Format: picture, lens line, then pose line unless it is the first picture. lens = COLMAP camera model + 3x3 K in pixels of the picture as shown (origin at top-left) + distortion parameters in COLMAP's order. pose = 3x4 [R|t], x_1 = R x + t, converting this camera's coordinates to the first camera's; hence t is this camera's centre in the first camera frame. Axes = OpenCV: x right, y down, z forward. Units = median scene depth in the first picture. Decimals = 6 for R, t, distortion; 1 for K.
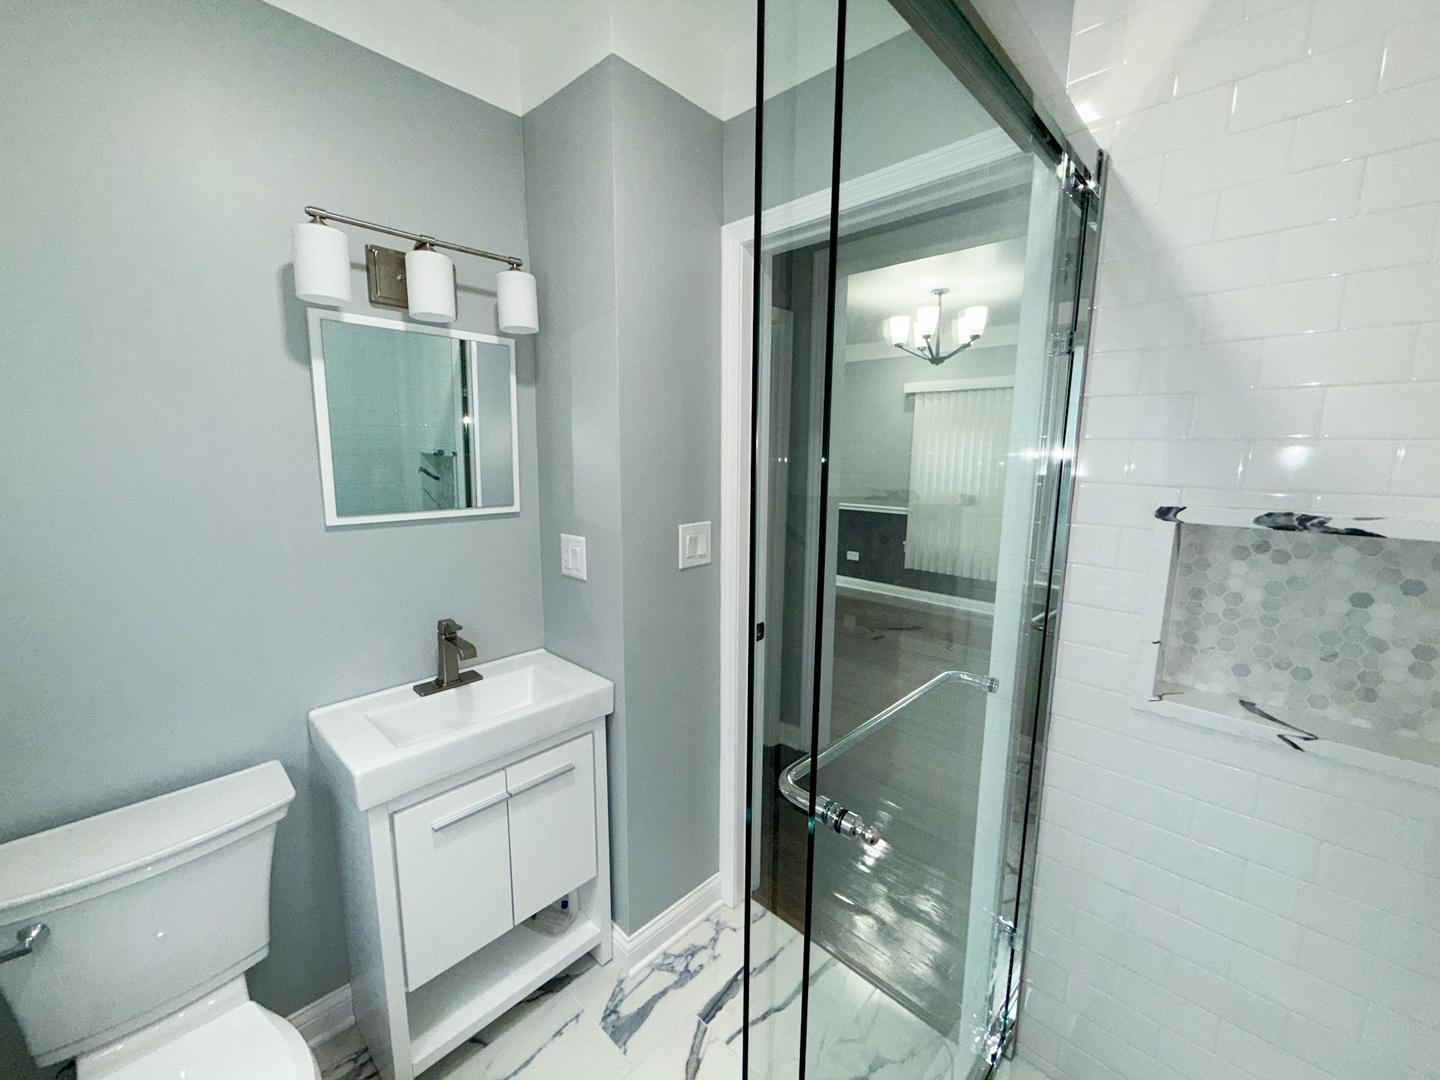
lens RADIAL K [[579.8, 0, 714.1], [0, 579.8, 539.8], [0, 0, 1]] dist [-0.001334, 0.000049]
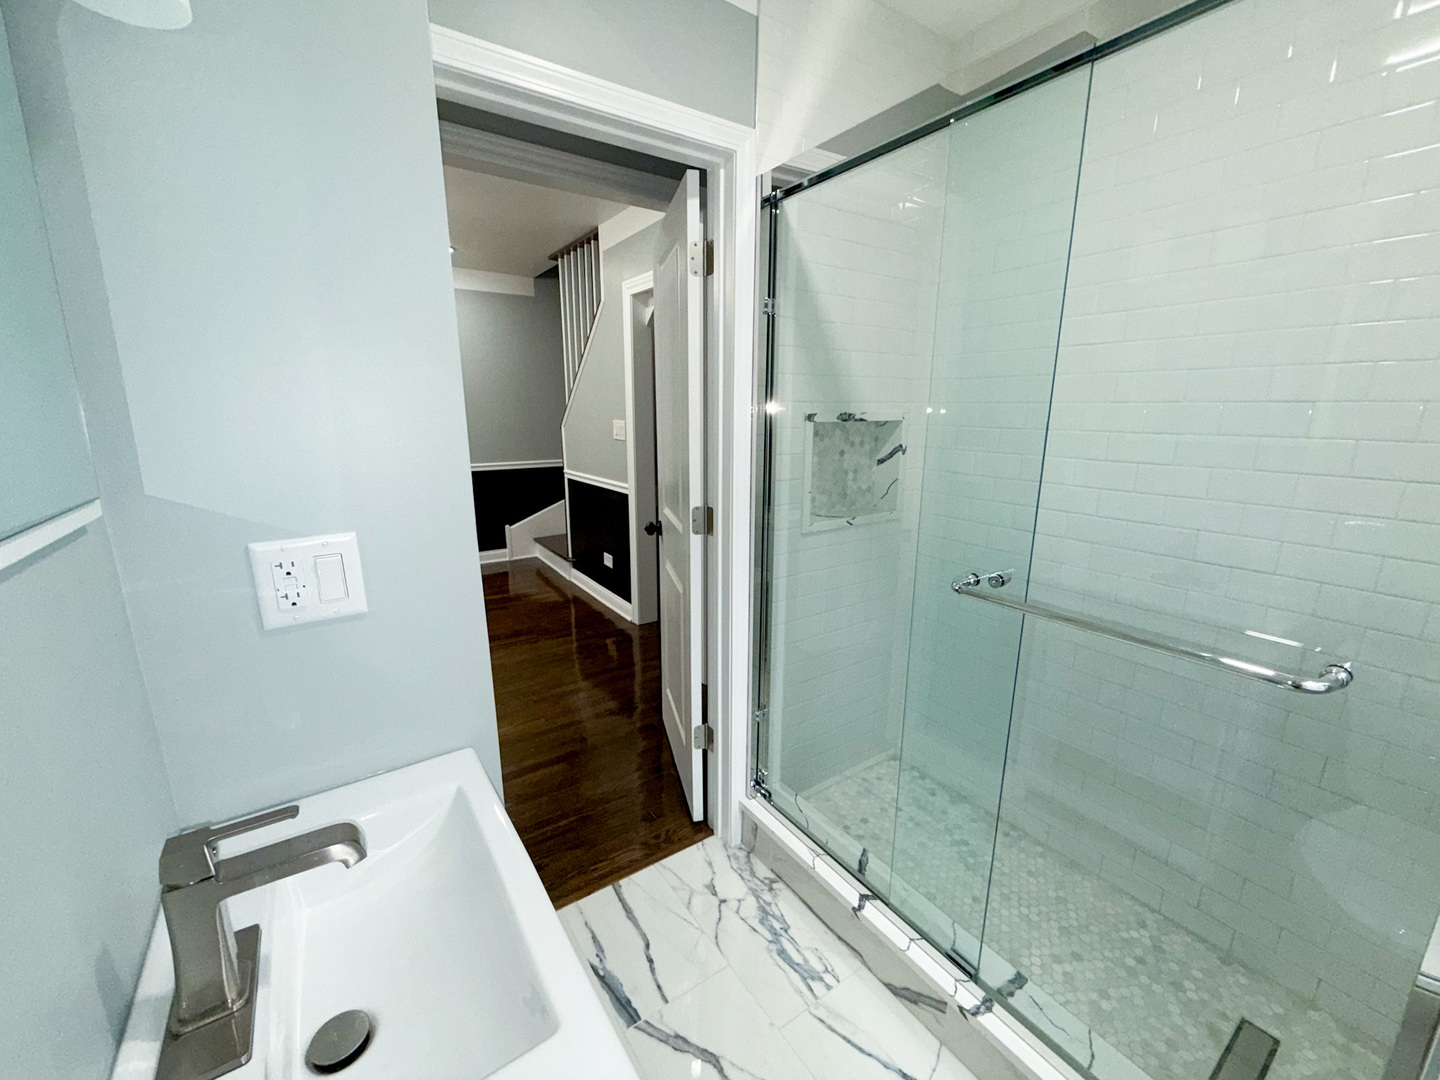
lens RADIAL K [[579.8, 0, 714.1], [0, 579.8, 539.8], [0, 0, 1]] dist [-0.001334, 0.000049]
pose [[0.198779, -0.228289, 0.953085, -0.842555], [0.152984, 0.967798, 0.199906, -0.067067], [-0.968030, 0.106070, 0.227303, 0.744925]]
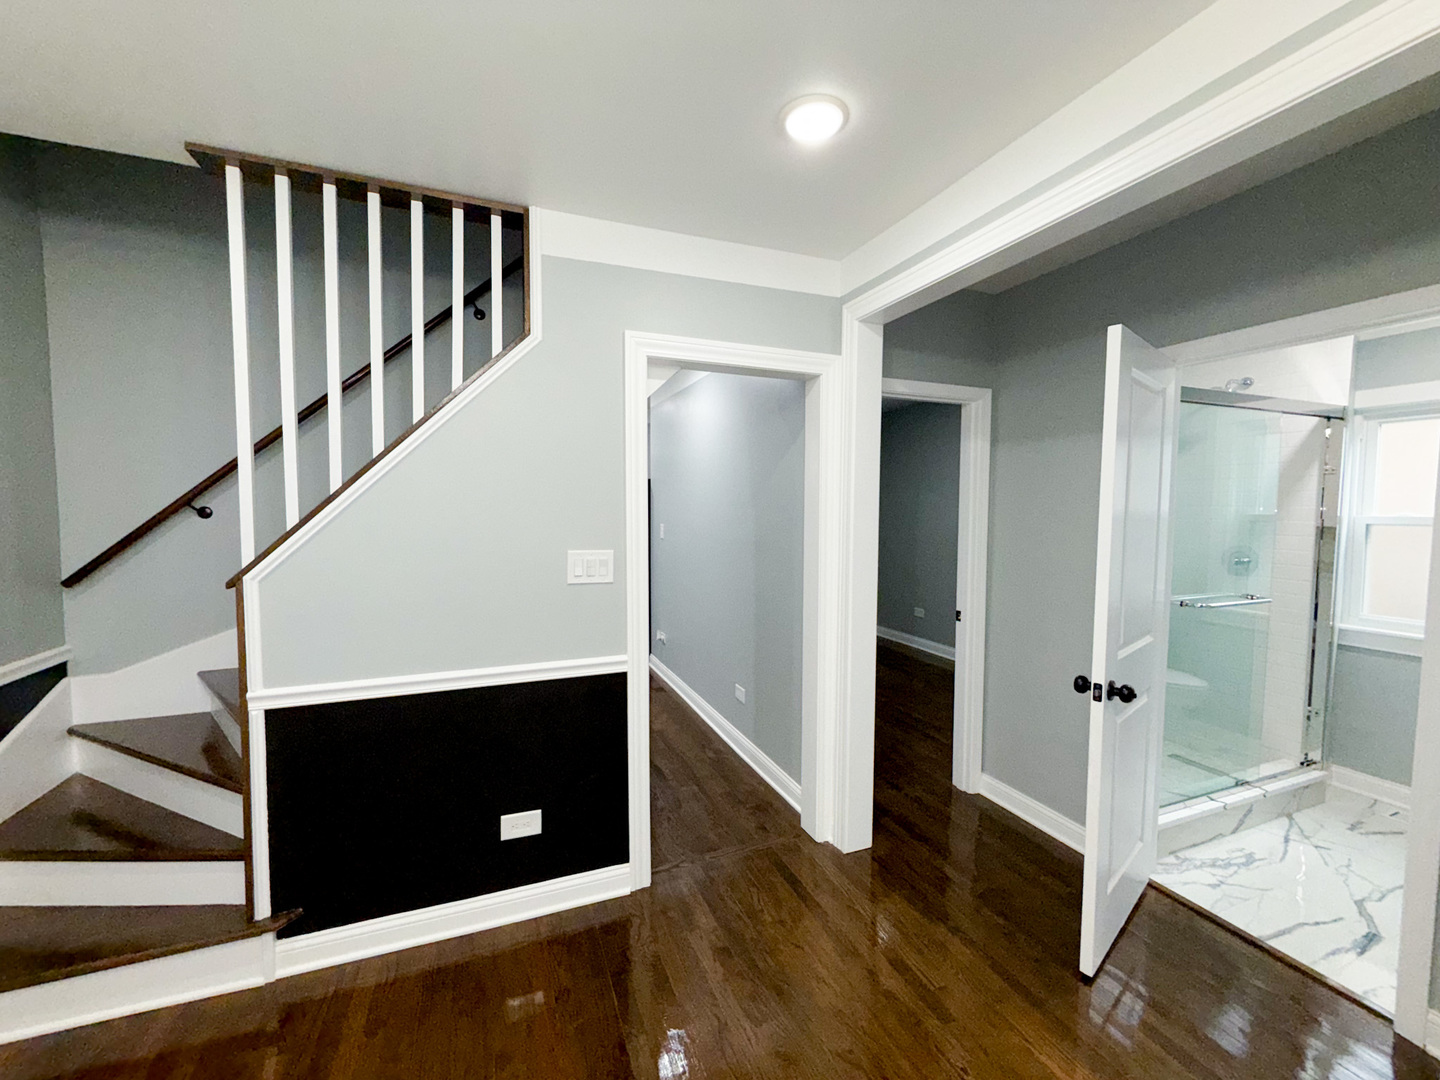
lens RADIAL K [[583.7, 0, 714.4], [0, 583.7, 539.6], [0, 0, 1]] dist [-0.002840, -0.000505]
pose [[-0.913261, -0.031699, 0.406140, 1.050720], [0.055521, 0.977980, 0.201178, -0.483492], [-0.403574, 0.206278, -0.891391, 3.219811]]
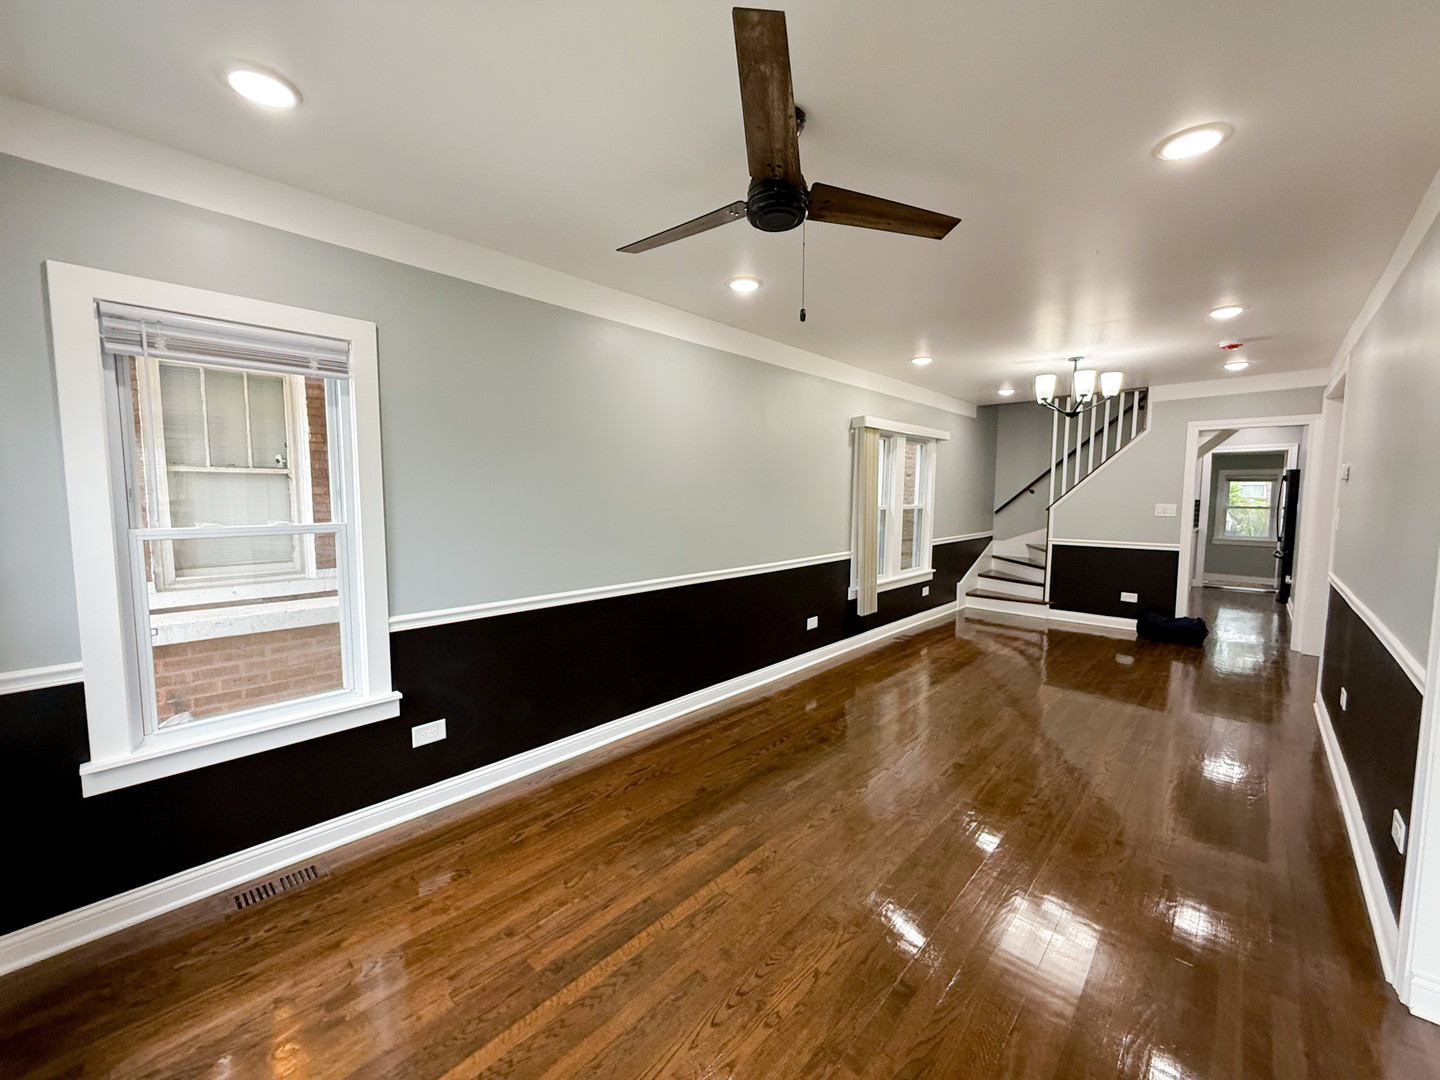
lens RADIAL K [[583.7, 0, 714.4], [0, 583.7, 539.6], [0, 0, 1]] dist [-0.002840, -0.000505]
pose [[-0.018007, -0.089364, 0.995836, -2.388211], [0.158703, 0.983115, 0.091092, -0.837062], [-0.987162, 0.159683, -0.003521, 5.395207]]
